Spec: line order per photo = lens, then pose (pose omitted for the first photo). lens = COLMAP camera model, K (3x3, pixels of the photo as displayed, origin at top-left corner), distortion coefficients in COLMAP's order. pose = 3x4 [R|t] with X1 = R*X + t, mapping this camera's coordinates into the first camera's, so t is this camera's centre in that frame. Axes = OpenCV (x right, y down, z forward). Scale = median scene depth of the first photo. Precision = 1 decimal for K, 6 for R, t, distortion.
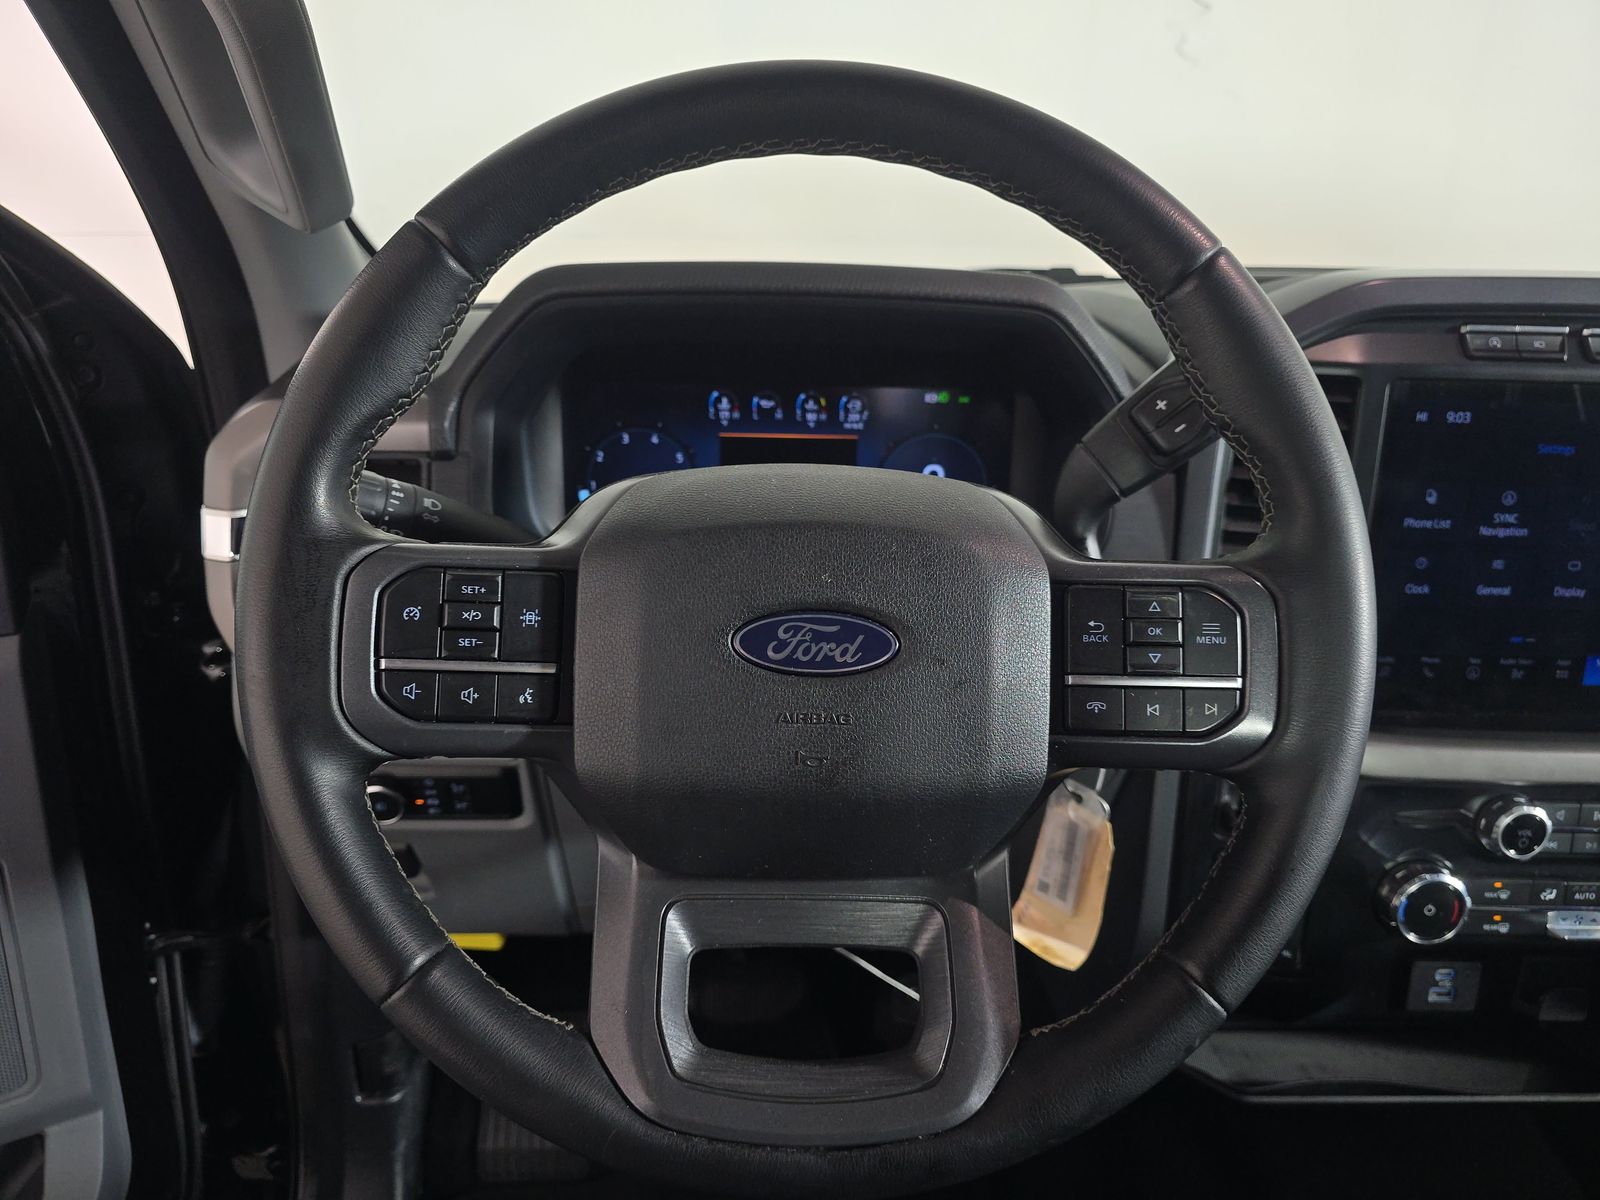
lens RADIAL K [[1120.3, 0, 788.6], [0, 1120.3, 592.0], [0, 0, 1]] dist [0.020179, -0.028806]
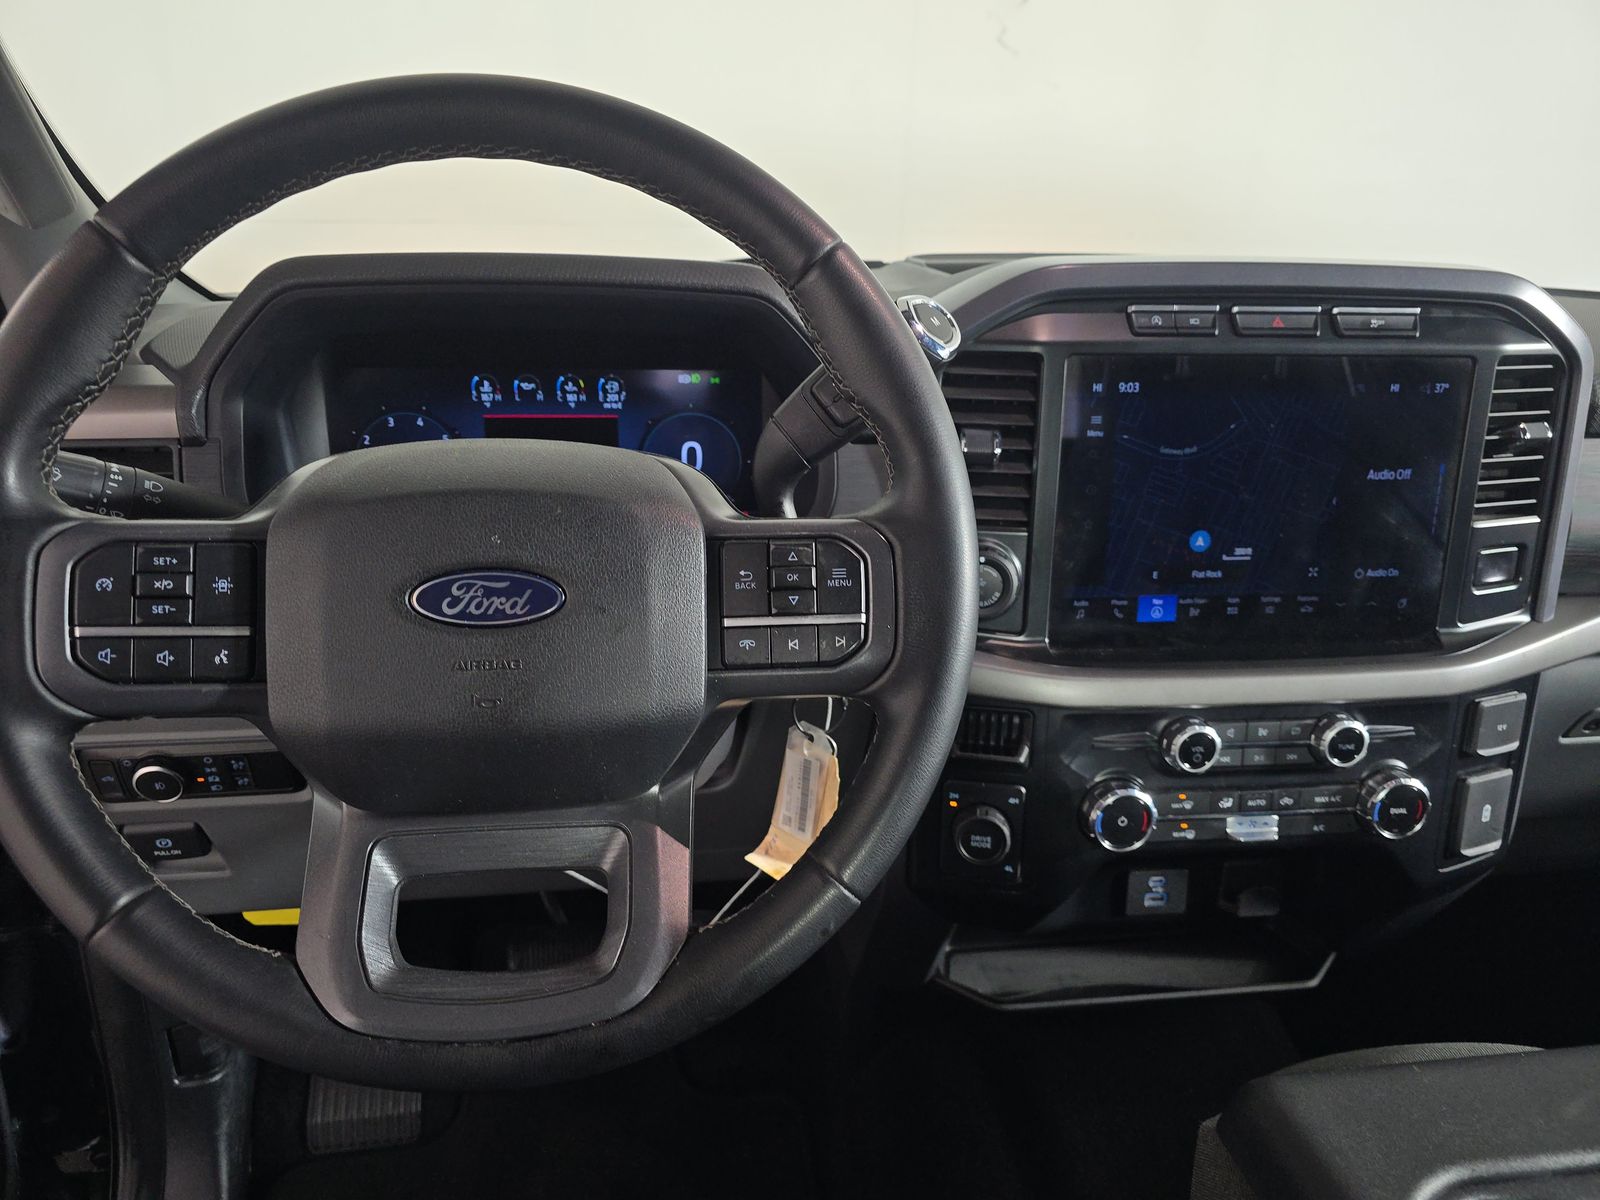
lens RADIAL K [[1120.3, 0, 801.5], [0, 1120.3, 594.2], [0, 0, 1]] dist [0.020179, -0.028806]
pose [[0.993801, -0.037578, 0.104626, 0.205472], [0.035846, 0.999188, 0.018388, 0.030405], [-0.105232, -0.014524, 0.994342, -0.141074]]
